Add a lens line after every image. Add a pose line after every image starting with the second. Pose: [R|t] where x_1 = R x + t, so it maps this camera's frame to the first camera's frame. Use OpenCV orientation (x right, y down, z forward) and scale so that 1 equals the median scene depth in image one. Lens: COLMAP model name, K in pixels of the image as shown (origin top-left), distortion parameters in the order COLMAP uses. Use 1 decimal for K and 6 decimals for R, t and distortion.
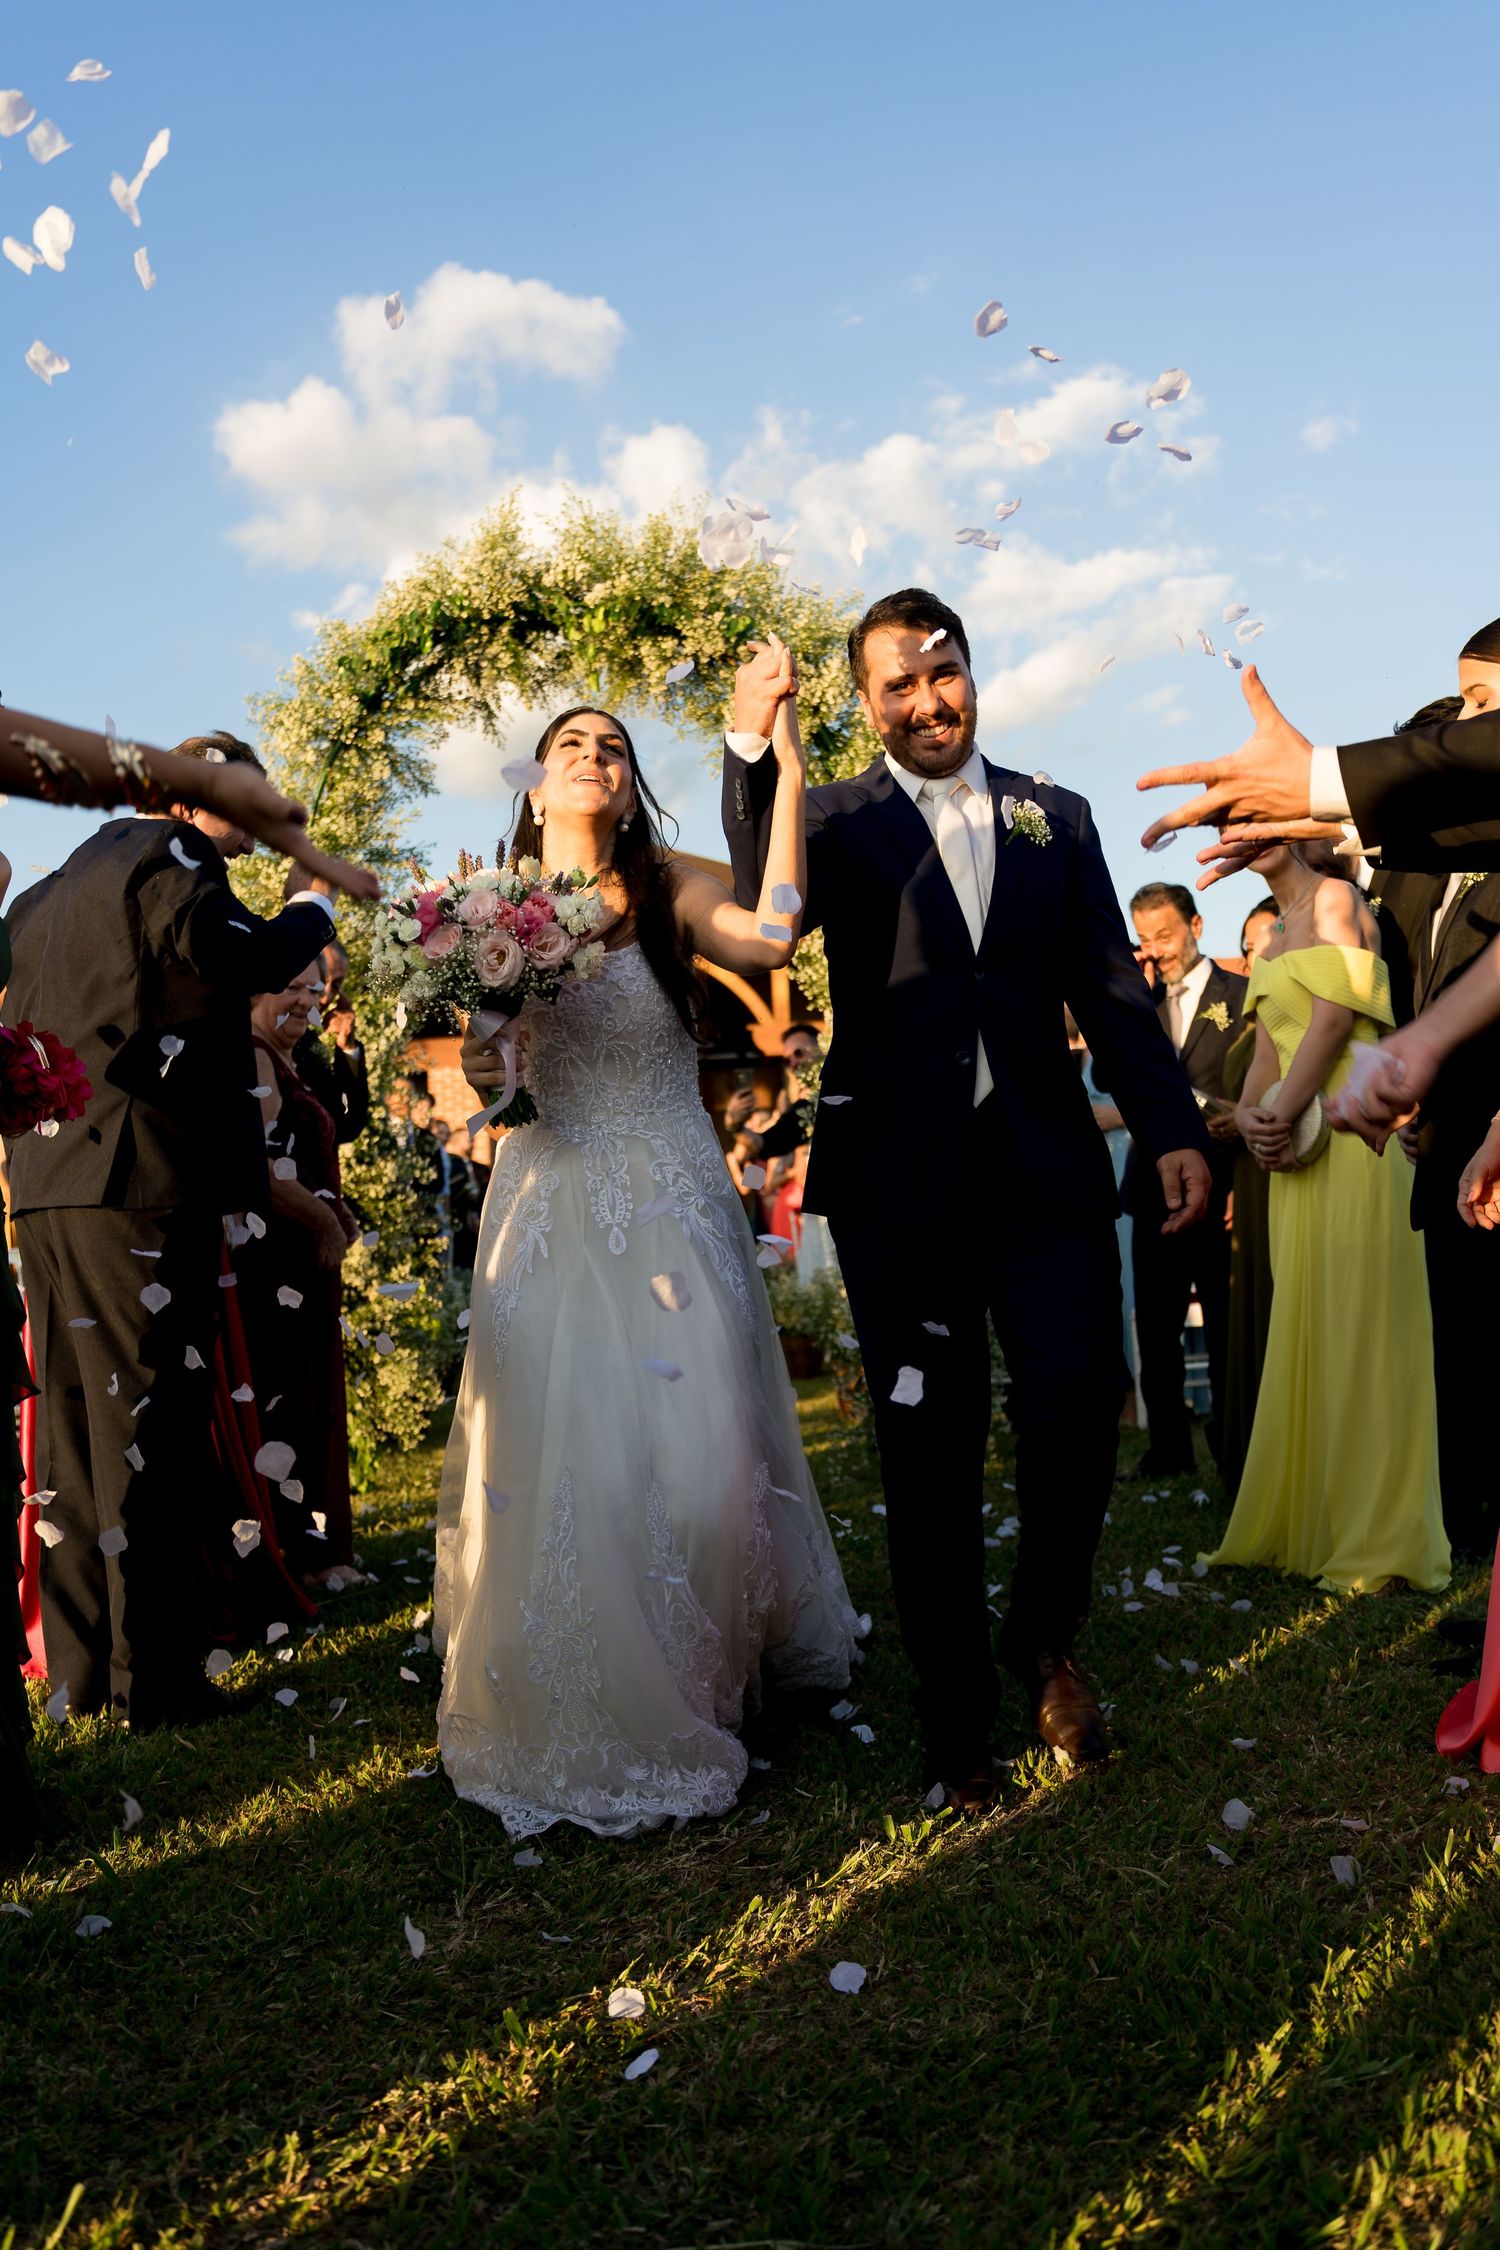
lens RADIAL K [[1854.7, 0, 758.6], [0, 1854.7, 1122.9], [0, 0, 1]] dist [-0.108588, 0.080332]
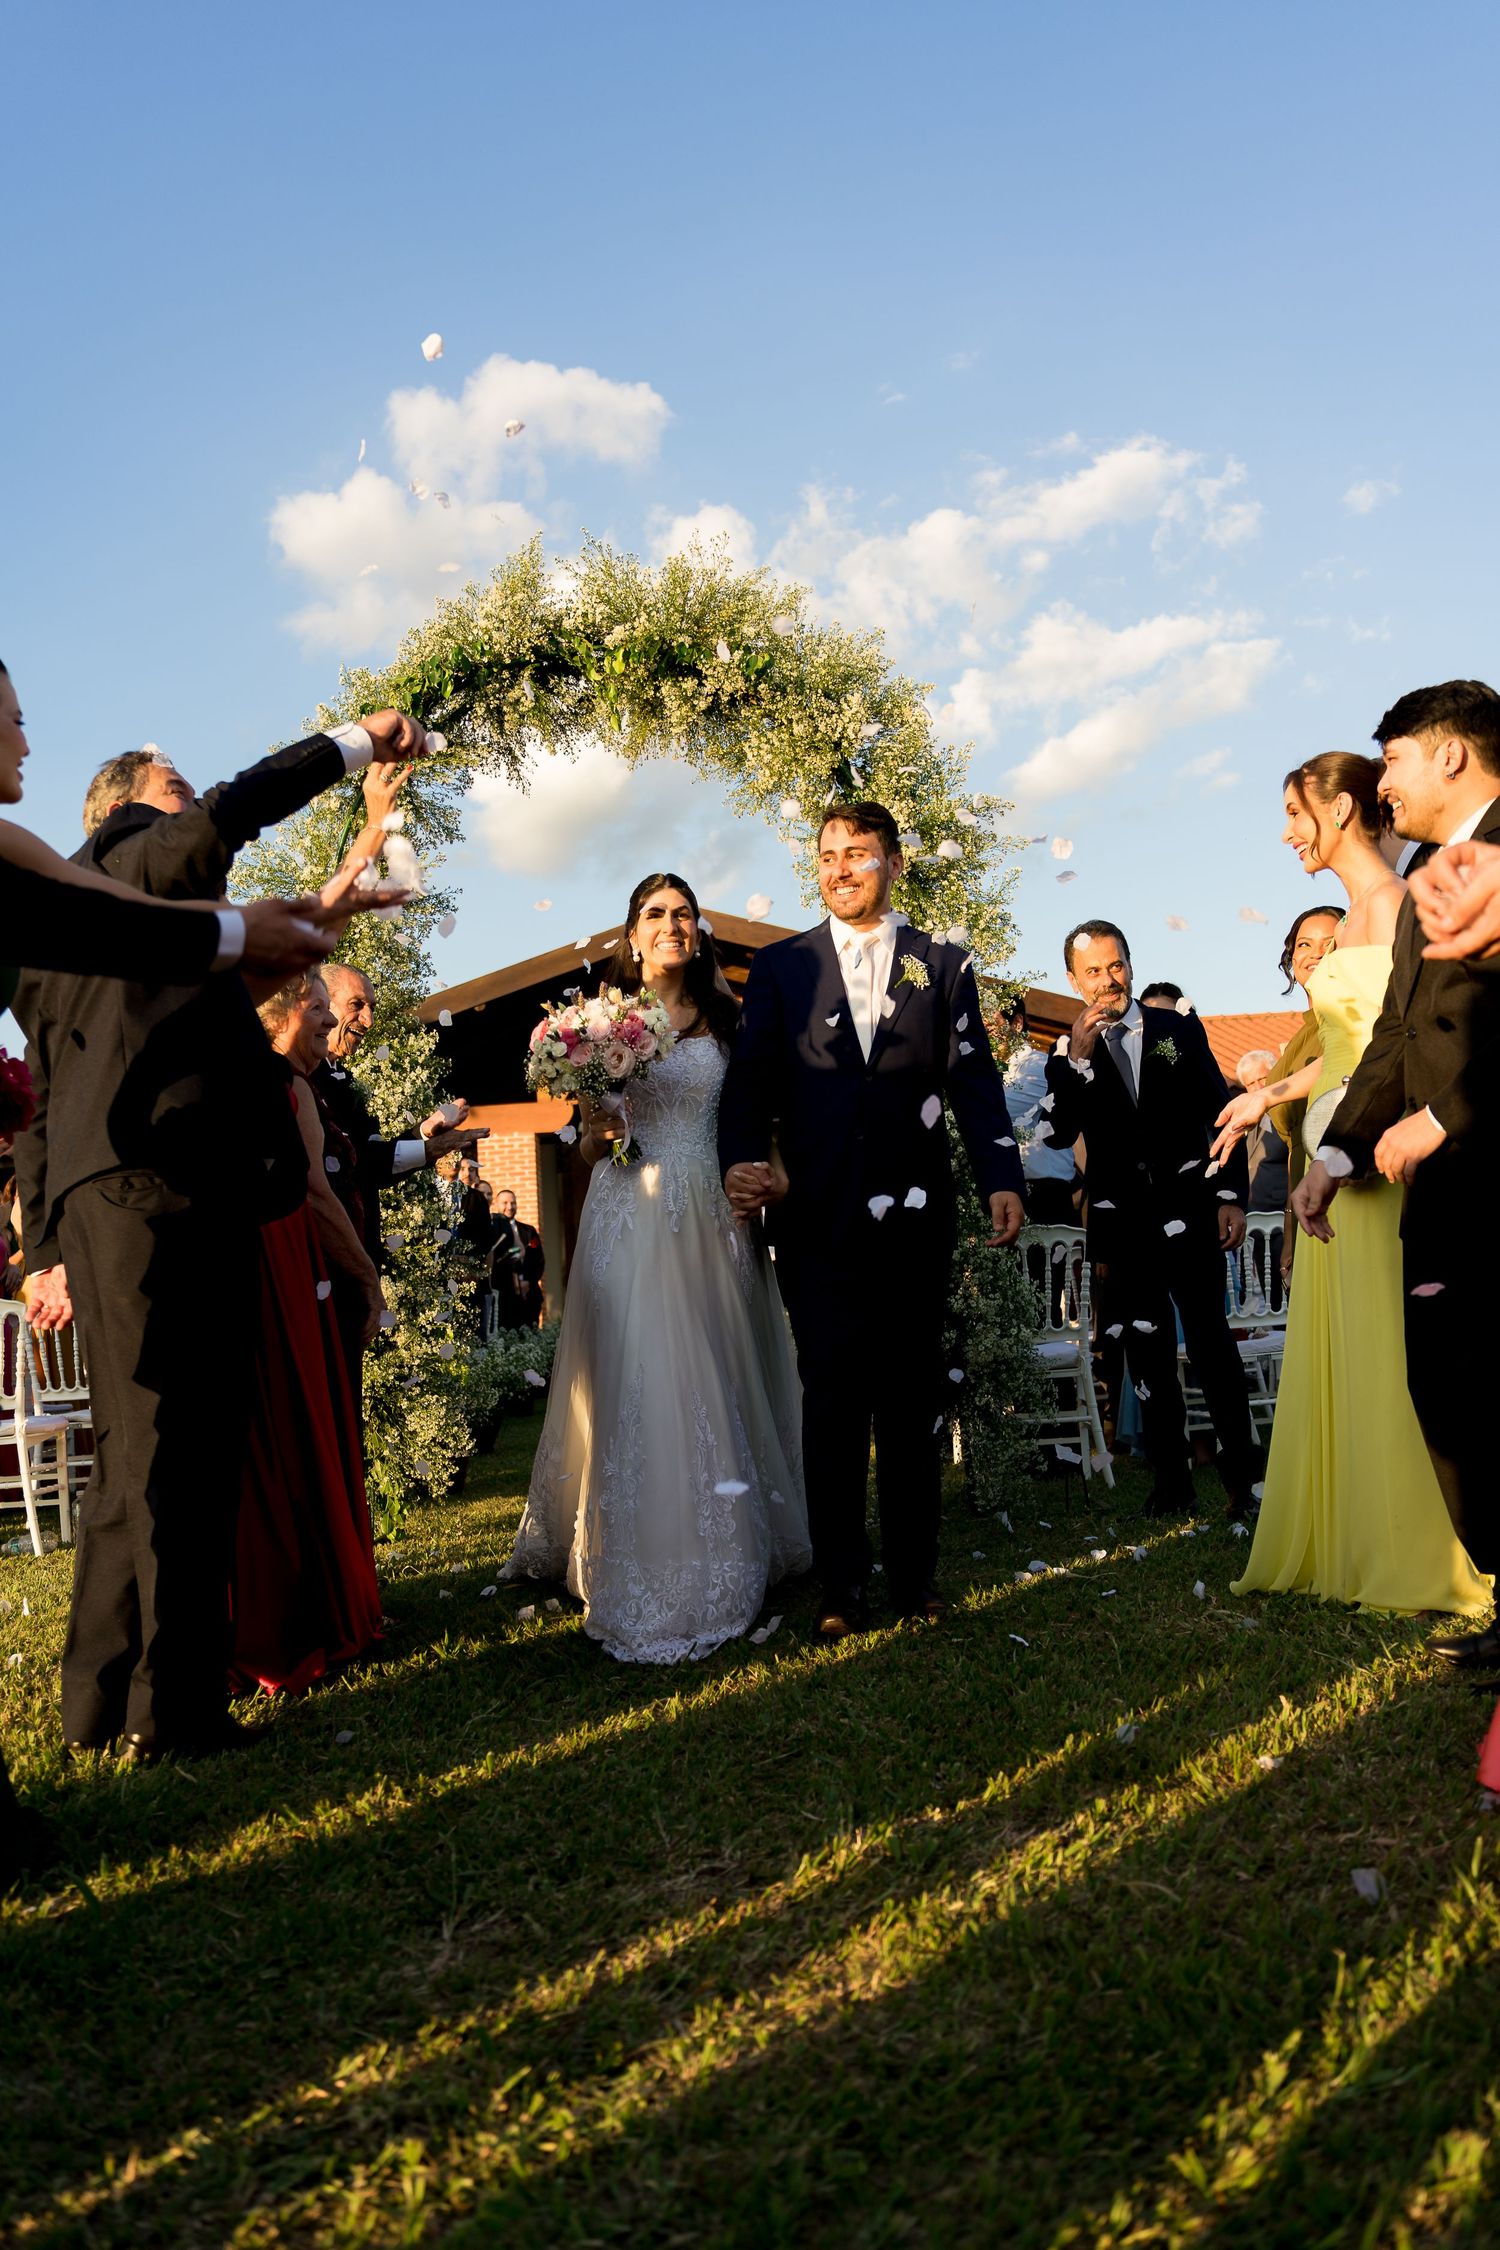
lens RADIAL K [[1854.7, 0, 758.8], [0, 1854.7, 1115.8], [0, 0, 1]] dist [-0.108588, 0.080332]
pose [[0.999409, -0.016929, -0.029930, 0.022243], [0.015656, 0.998983, -0.042287, 0.025692], [0.030616, 0.041793, 0.998657, 0.014347]]
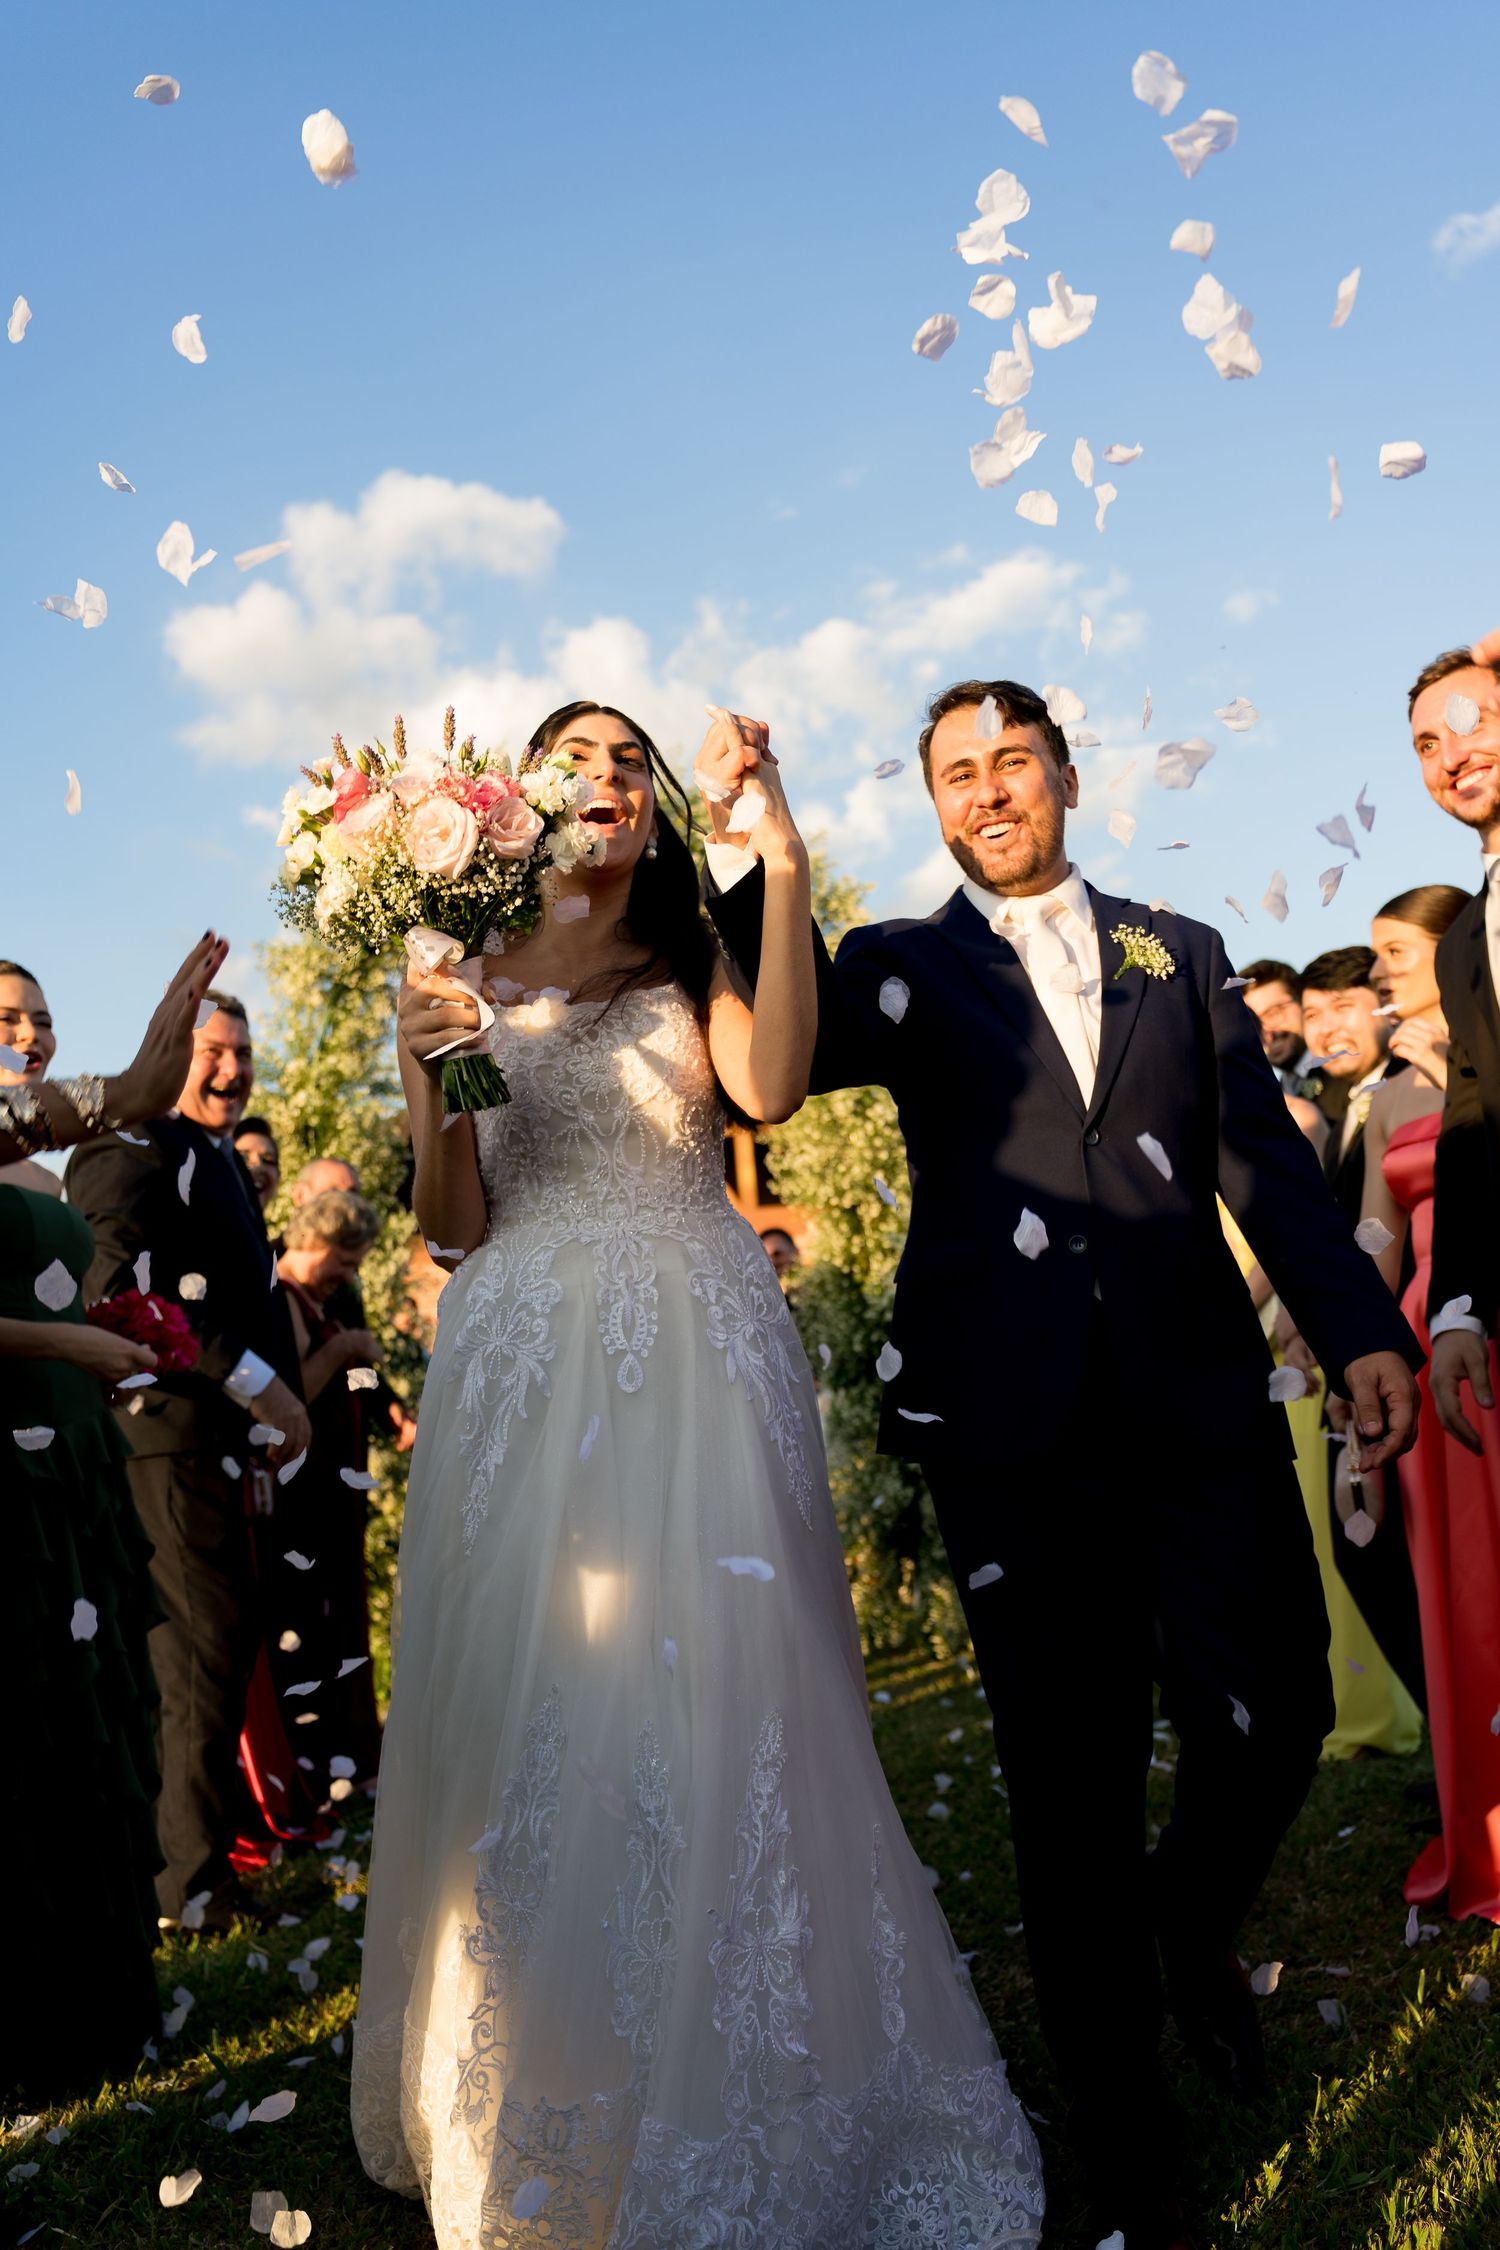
lens RADIAL K [[1854.7, 0, 760.0], [0, 1854.7, 1119.2], [0, 0, 1]] dist [-0.108588, 0.080332]
pose [[0.999069, -0.035765, 0.024123, -0.022242], [0.037928, 0.994646, -0.096125, -0.026103], [-0.020555, 0.096951, 0.995077, -0.093136]]
